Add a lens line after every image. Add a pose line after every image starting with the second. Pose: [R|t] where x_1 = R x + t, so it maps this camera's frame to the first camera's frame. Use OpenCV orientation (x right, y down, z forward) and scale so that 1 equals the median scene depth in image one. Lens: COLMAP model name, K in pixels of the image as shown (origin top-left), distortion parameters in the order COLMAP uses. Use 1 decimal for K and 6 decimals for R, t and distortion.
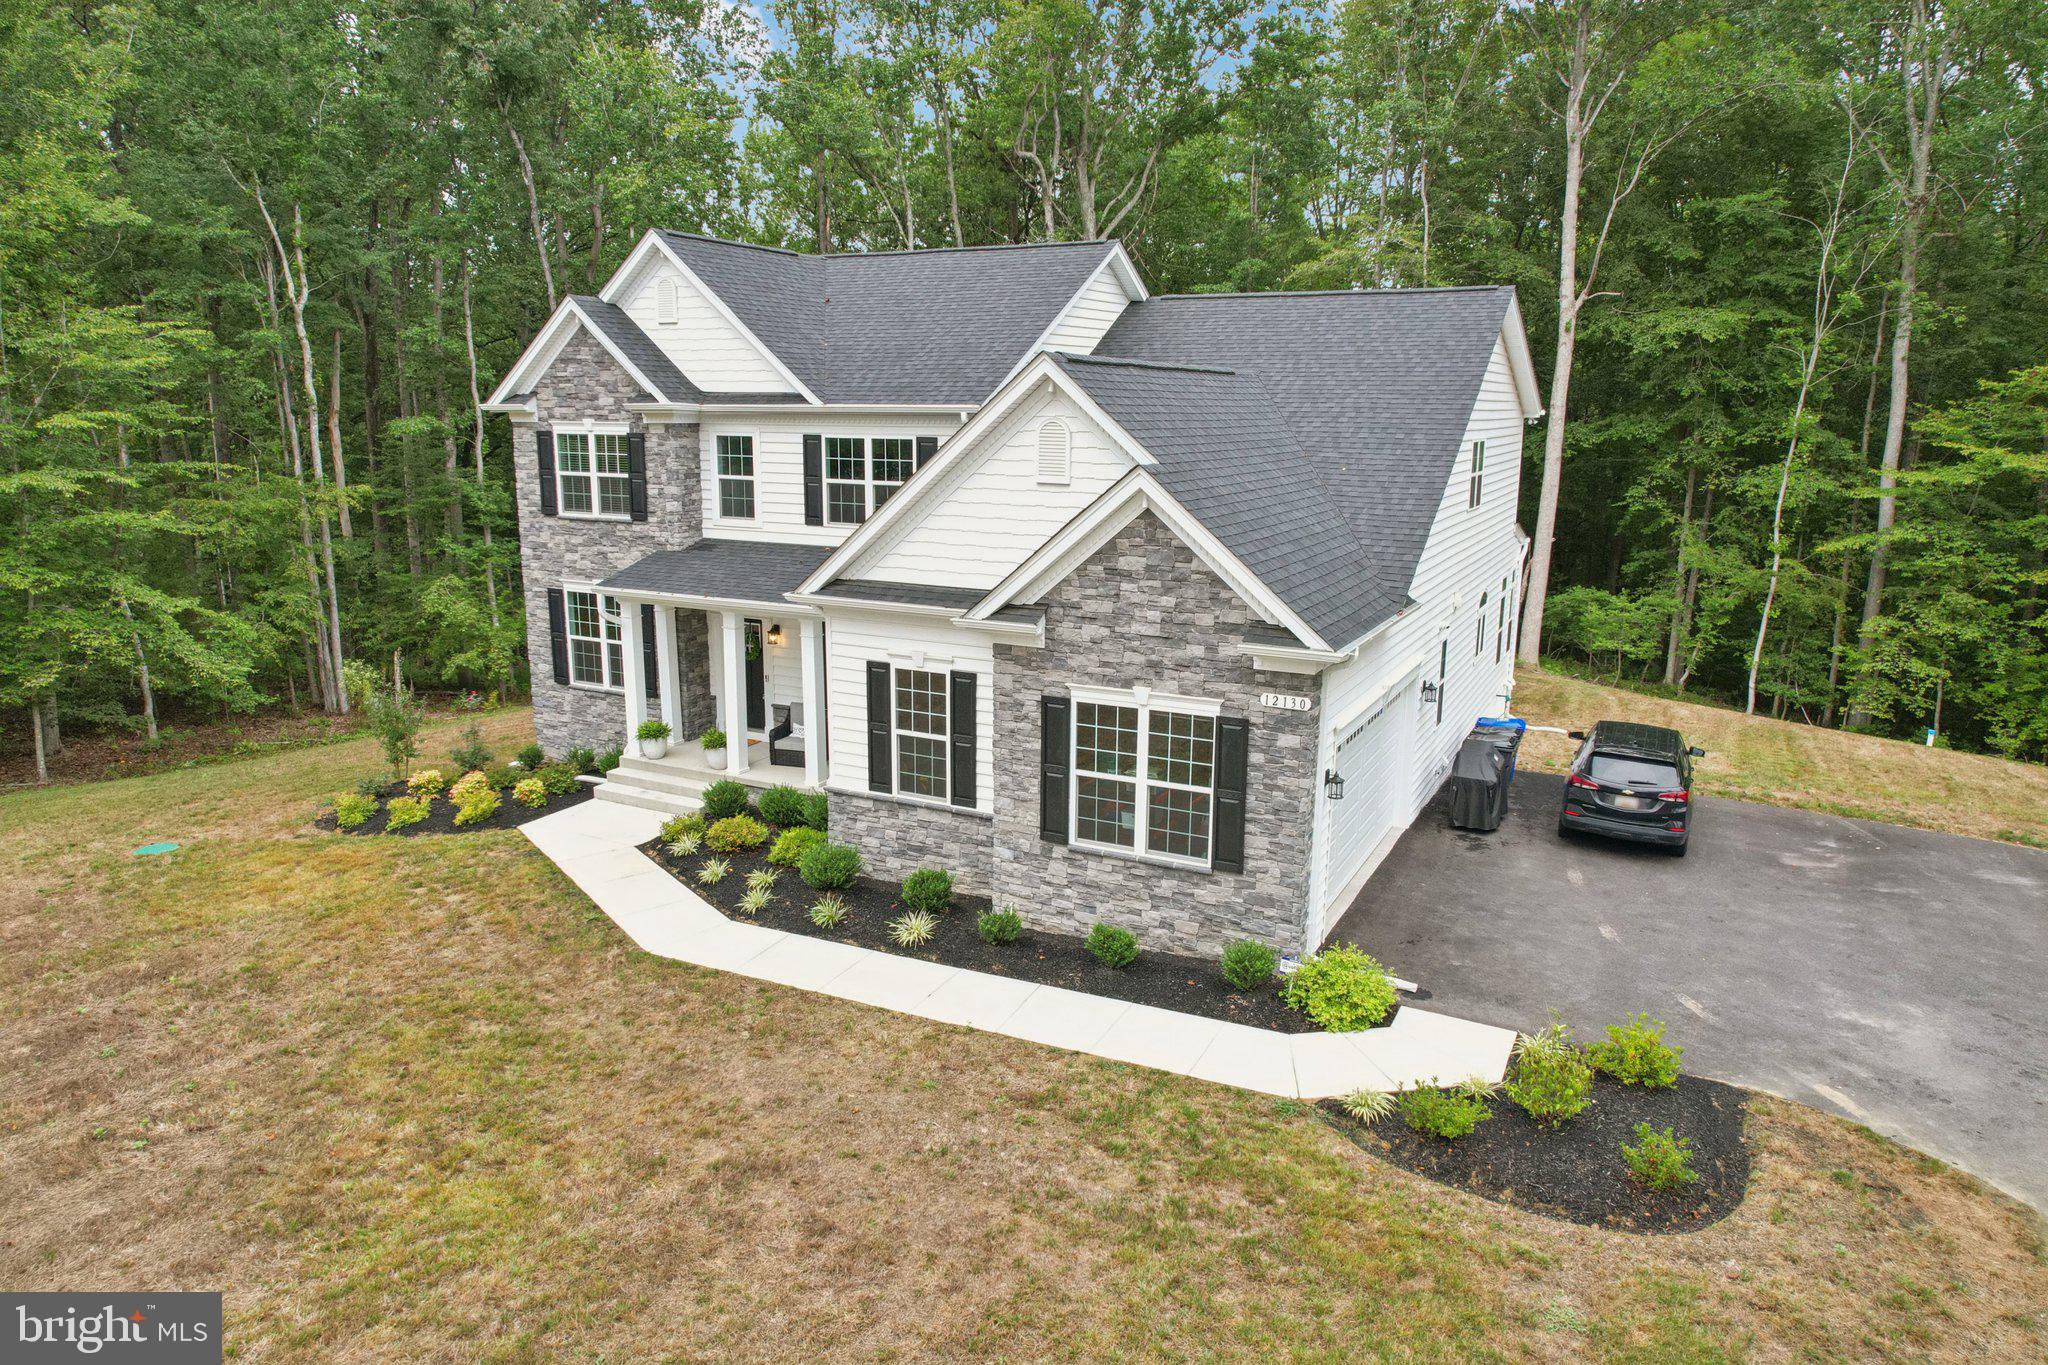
lens RADIAL K [[1310.0, 0, 1023.8], [0, 1310.0, 686.4], [0, 0, 1]] dist [-0.066810, 0.060925]
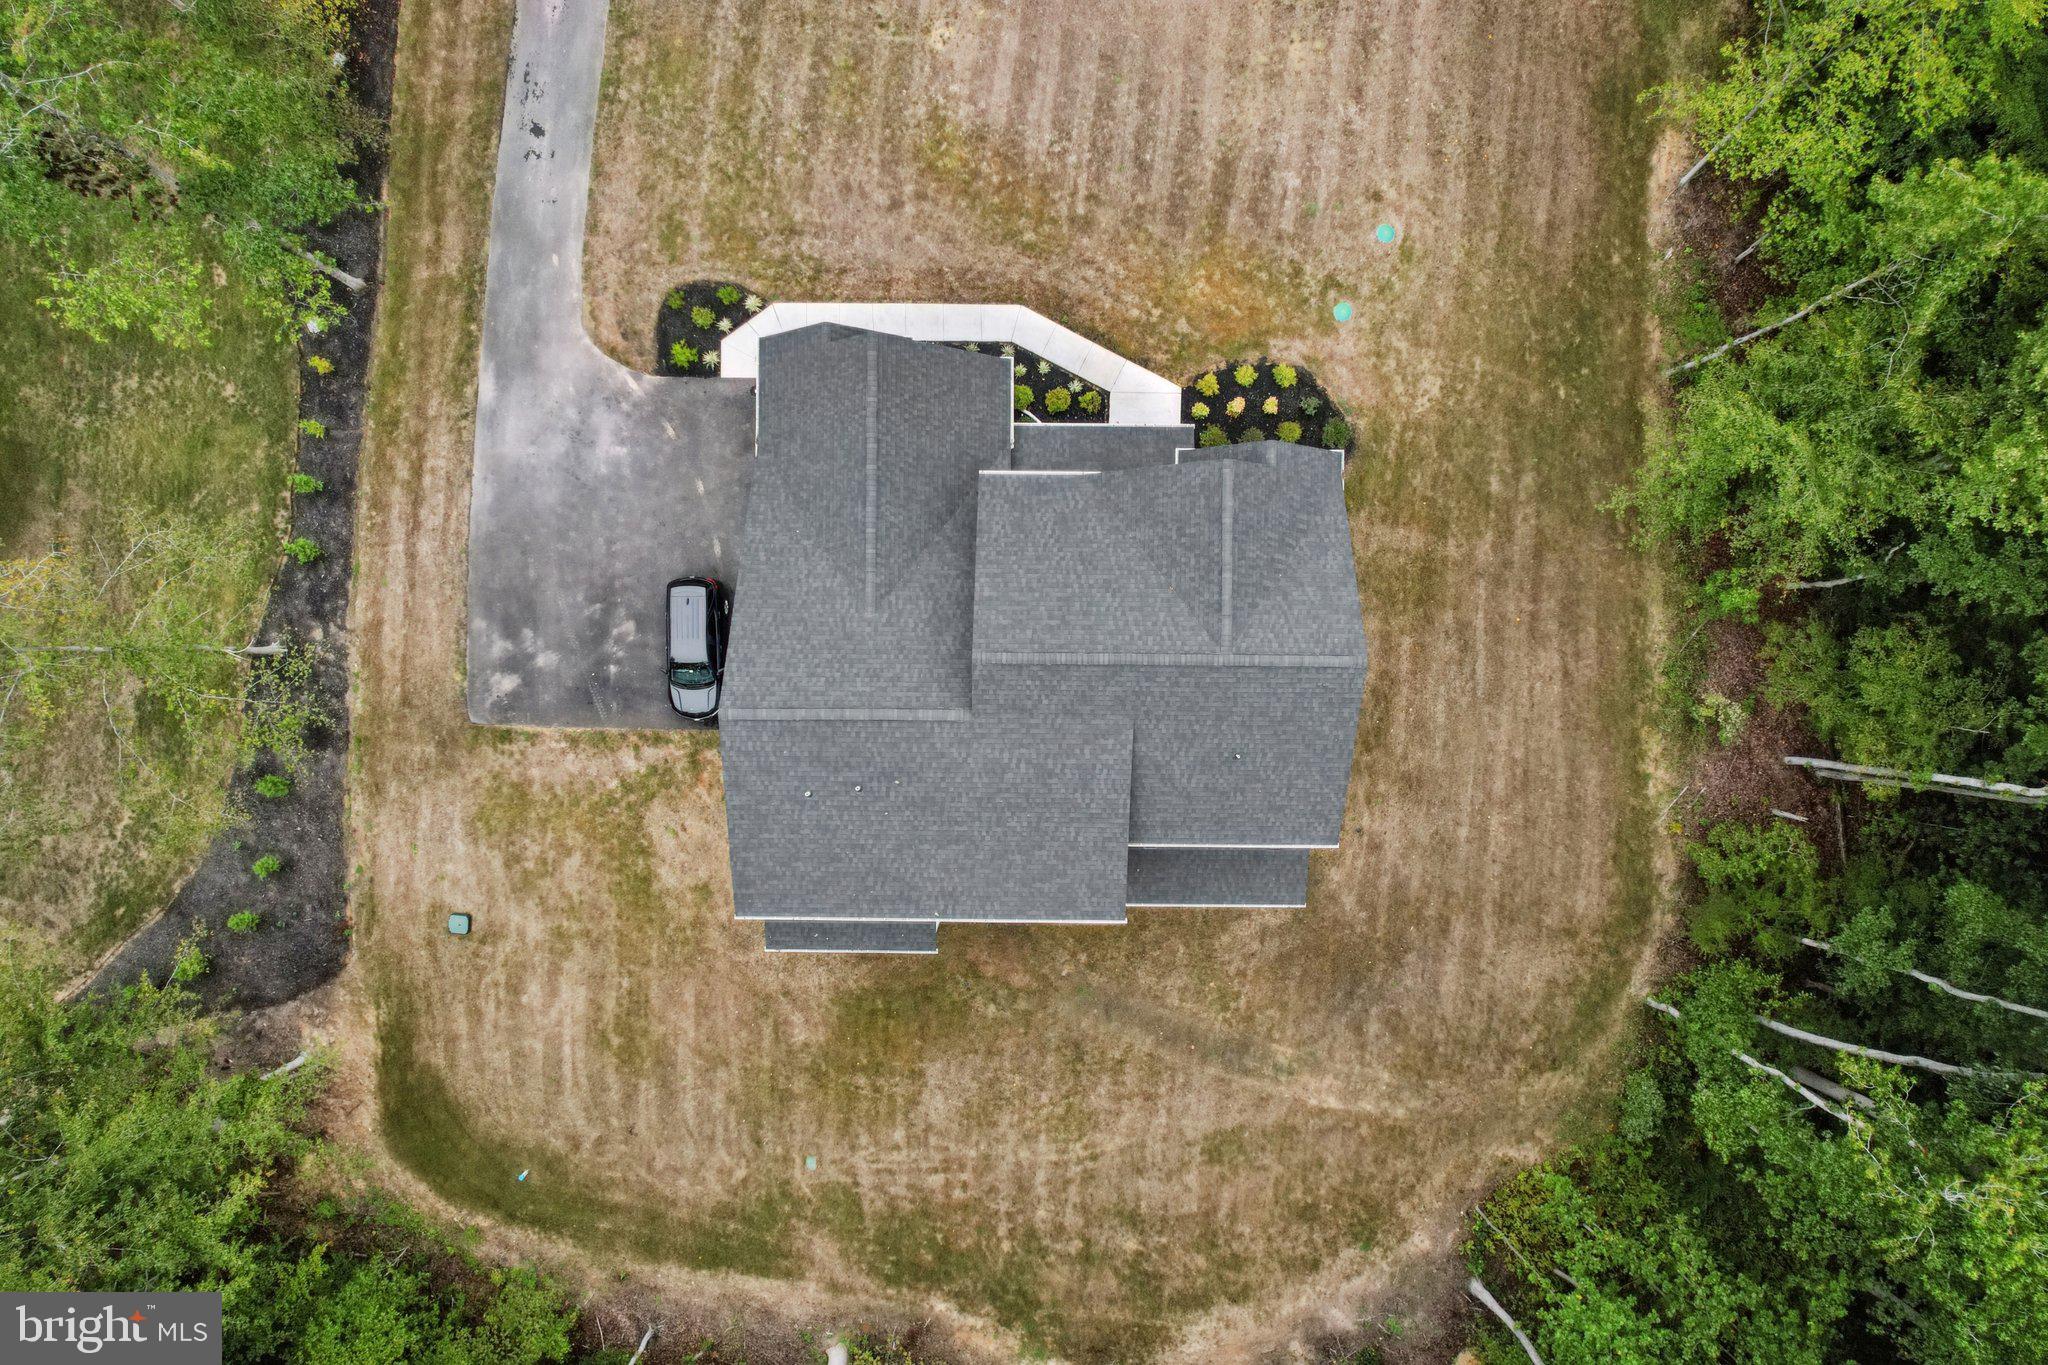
lens RADIAL K [[1310.0, 0, 1023.8], [0, 1310.0, 686.4], [0, 0, 1]] dist [-0.066810, 0.060925]
pose [[-0.890771, 0.454442, 0.003121, 0.047177], [-0.098200, -0.199182, 0.975030, -2.285269], [0.443716, 0.868222, 0.222052, 0.973460]]
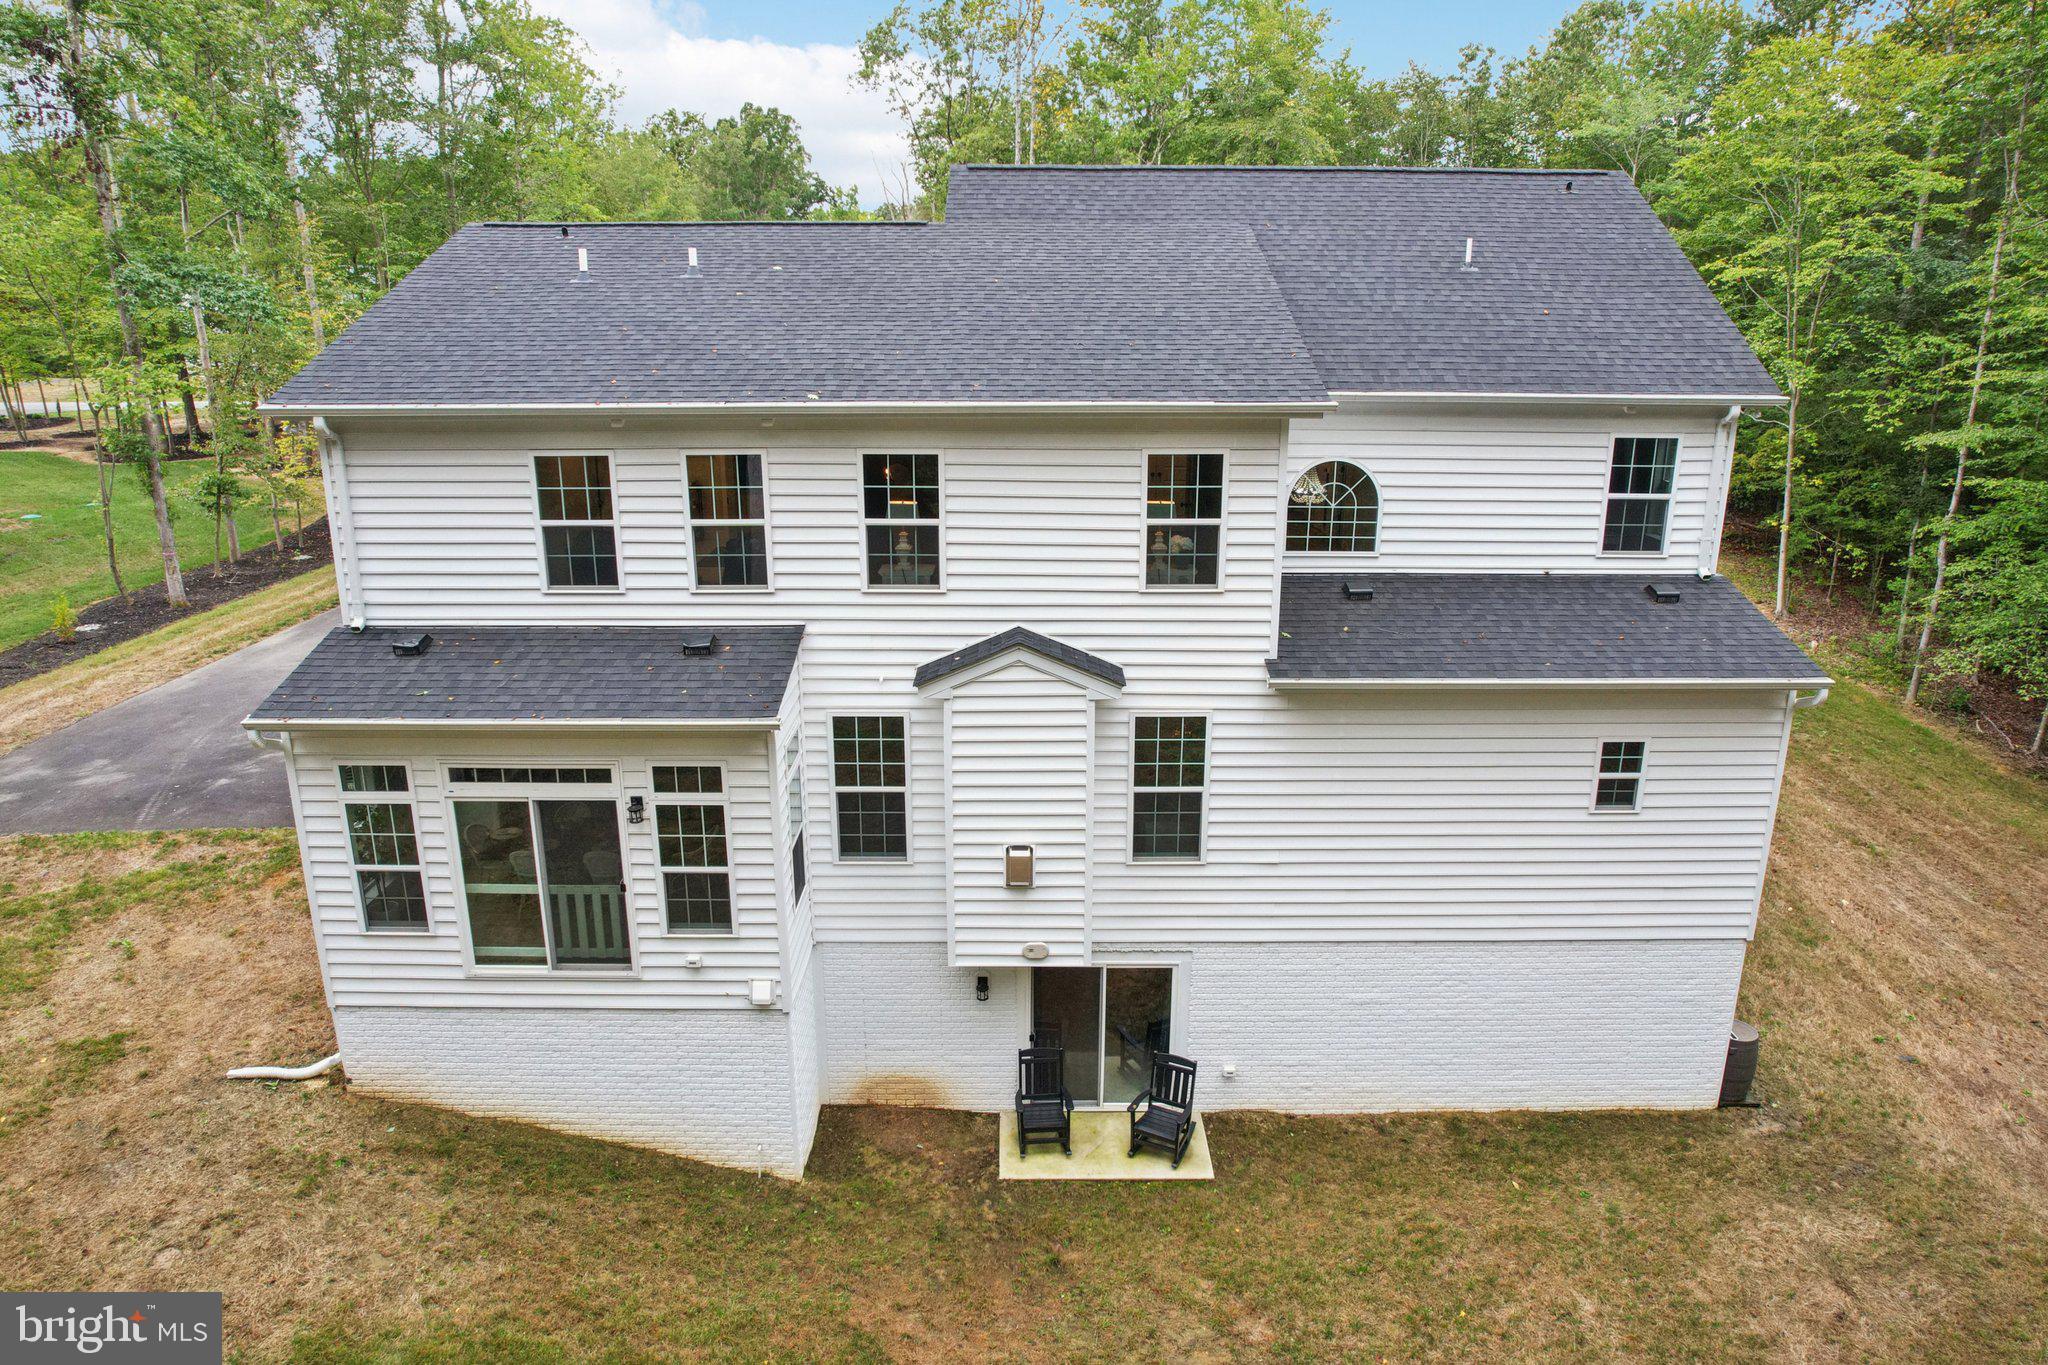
lens RADIAL K [[1310.0, 0, 1023.8], [0, 1310.0, 686.4], [0, 0, 1]] dist [-0.066810, 0.060925]
pose [[-0.886737, 0.123053, -0.445596, 0.576502], [-0.104867, 0.885246, 0.453148, -0.563412], [0.450223, 0.448551, -0.772076, 2.371033]]
